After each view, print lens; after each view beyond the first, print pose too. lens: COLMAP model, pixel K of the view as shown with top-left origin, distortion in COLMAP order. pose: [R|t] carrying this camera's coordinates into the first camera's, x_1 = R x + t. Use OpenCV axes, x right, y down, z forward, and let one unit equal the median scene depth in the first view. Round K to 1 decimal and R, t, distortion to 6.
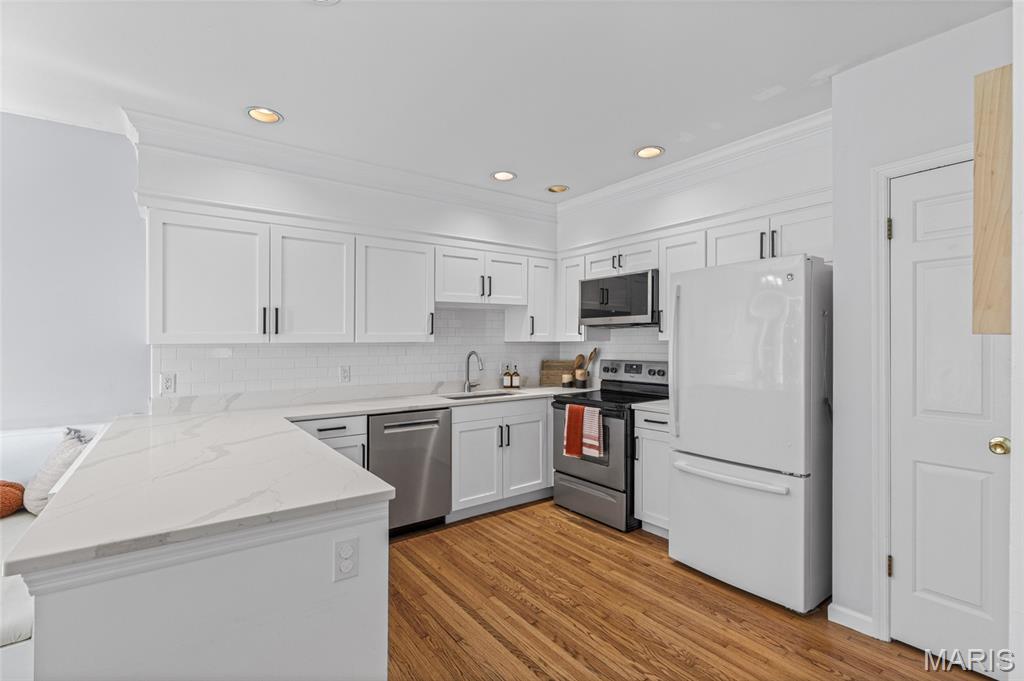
lens RADIAL K [[463.7, 0, 513.9], [0, 463.7, 348.2], [0, 0, 1]] dist [-0.003488, -0.000059]
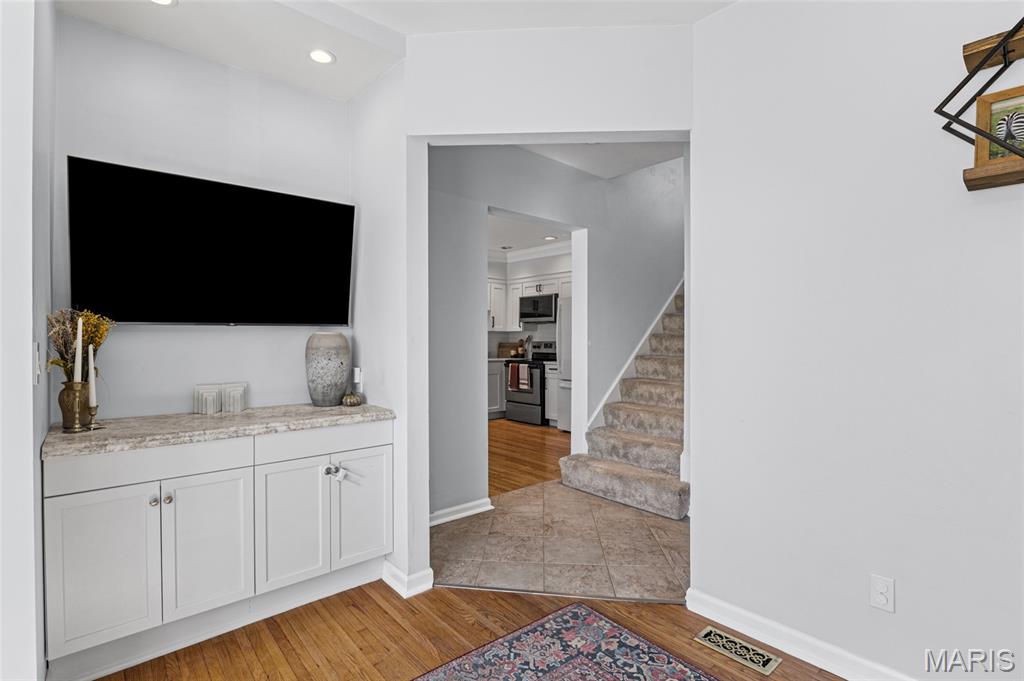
lens RADIAL K [[484.5, 0, 512.0], [0, 484.5, 340.5], [0, 0, 1]] dist [0.000064, -0.000003]
pose [[0.996184, -0.000063, 0.087280, -0.054810], [0.001167, 0.999920, -0.012594, 0.048272], [-0.087272, 0.012648, 0.996104, -0.919951]]
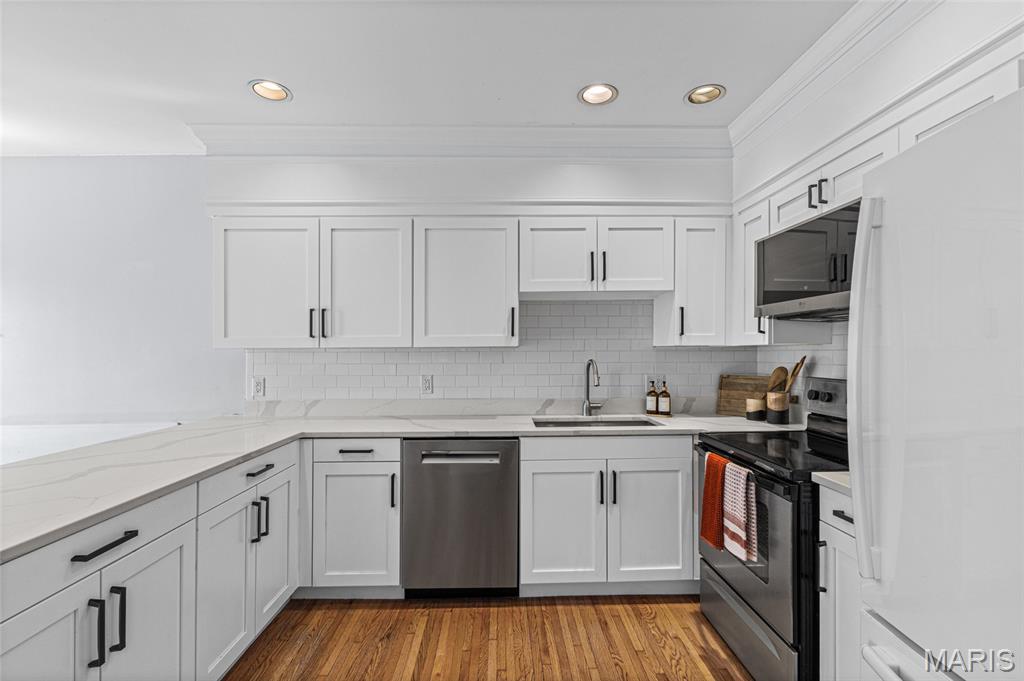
lens RADIAL K [[463.7, 0, 513.9], [0, 463.7, 348.2], [0, 0, 1]] dist [-0.003488, -0.000059]
pose [[0.822895, -0.000929, -0.568192, 0.233494], [-0.007238, 0.999900, -0.012117, -0.001176], [0.568147, 0.014084, 0.822807, 0.358462]]
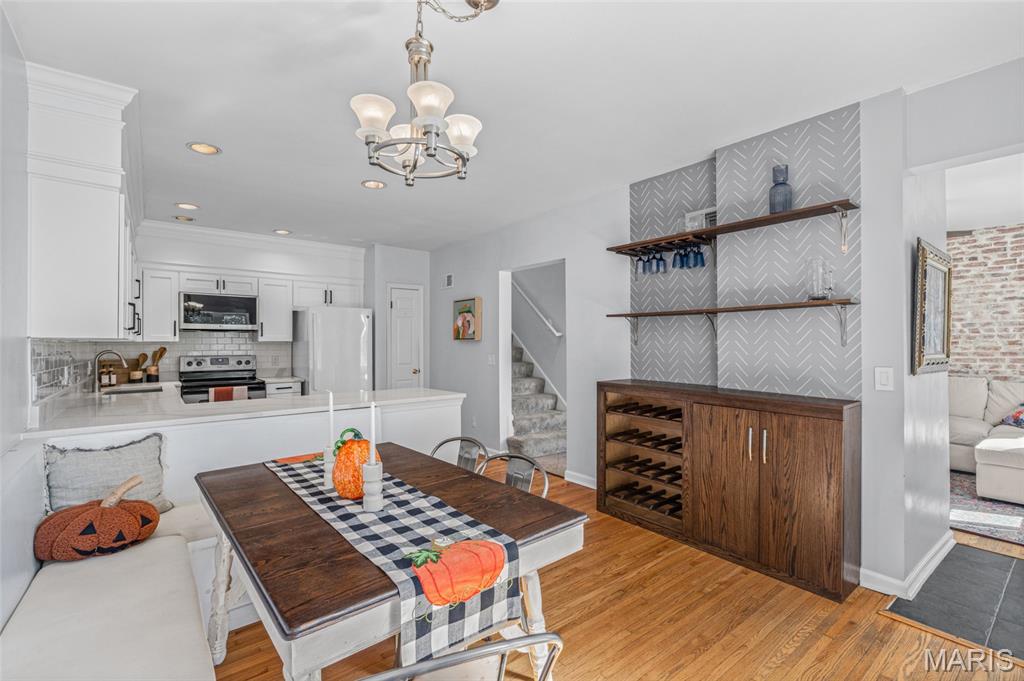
lens RADIAL K [[463.7, 0, 513.9], [0, 463.7, 348.2], [0, 0, 1]] dist [-0.003488, -0.000059]
pose [[-0.039058, -0.006042, 0.999219, -1.190269], [0.015586, 0.999856, 0.006655, 0.009723], [-0.999115, 0.015834, -0.038959, 0.166968]]
